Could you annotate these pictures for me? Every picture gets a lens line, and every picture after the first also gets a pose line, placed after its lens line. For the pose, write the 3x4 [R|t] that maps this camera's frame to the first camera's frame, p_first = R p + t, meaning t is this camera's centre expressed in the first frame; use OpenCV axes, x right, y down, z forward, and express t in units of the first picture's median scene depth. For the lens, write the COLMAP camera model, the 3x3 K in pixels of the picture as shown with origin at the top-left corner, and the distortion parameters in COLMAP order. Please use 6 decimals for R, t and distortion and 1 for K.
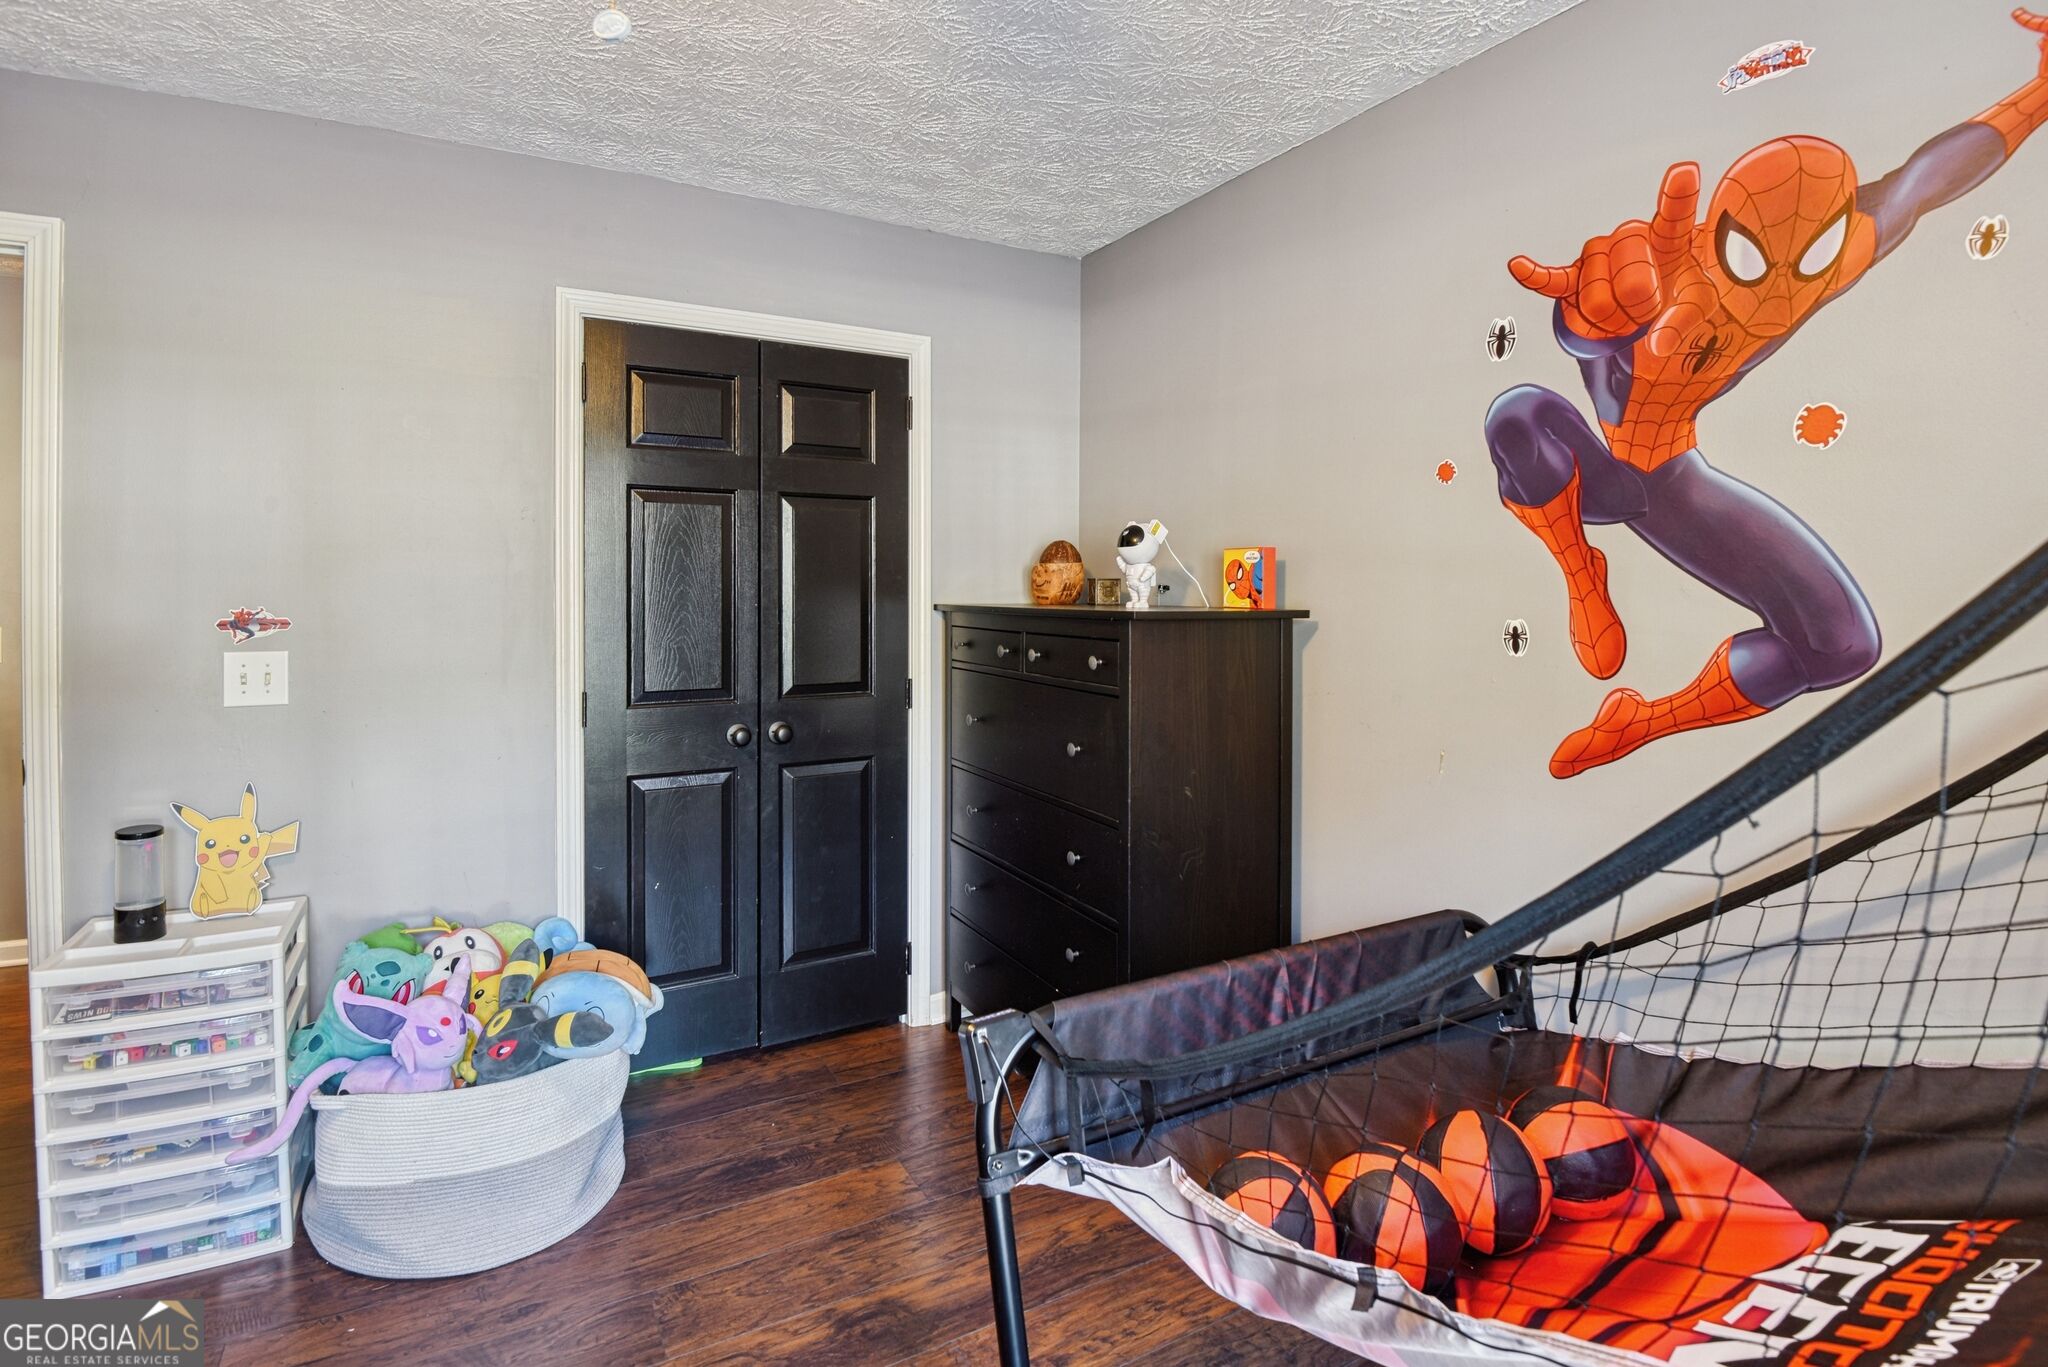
lens RADIAL K [[980.8, 0, 1021.9], [0, 980.8, 604.2], [0, 0, 1]] dist [-0.050299, -0.000573]
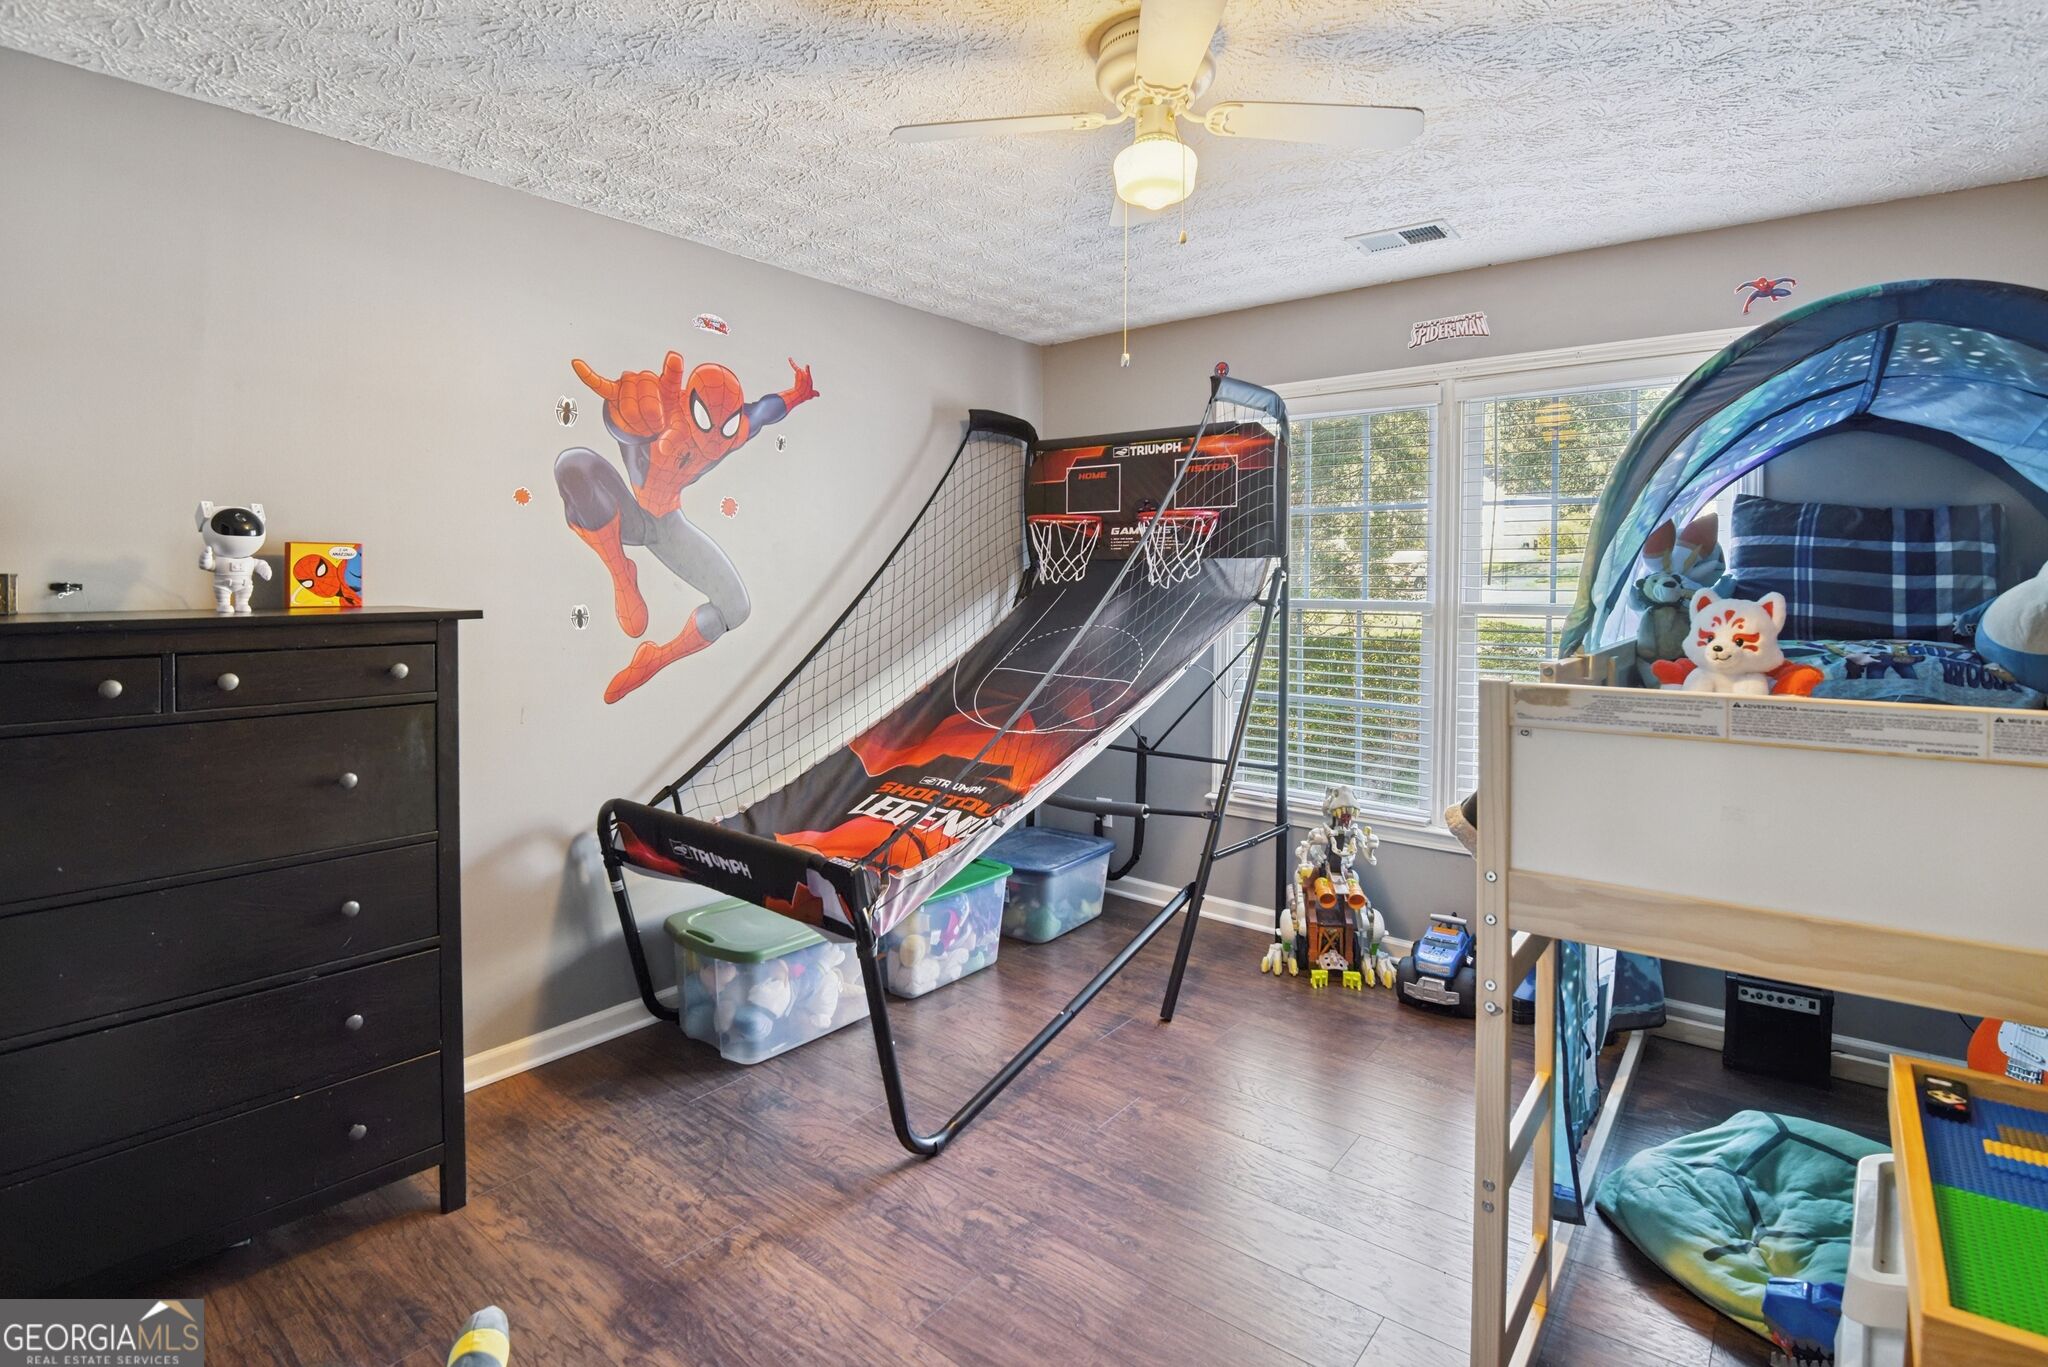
lens RADIAL K [[980.8, 0, 1021.9], [0, 980.8, 604.2], [0, 0, 1]] dist [-0.050299, -0.000573]
pose [[-0.364619, -0.030383, 0.930661, -1.243941], [0.008301, 0.999322, 0.035877, -0.036587], [-0.931120, 0.020807, -0.364120, 1.006484]]
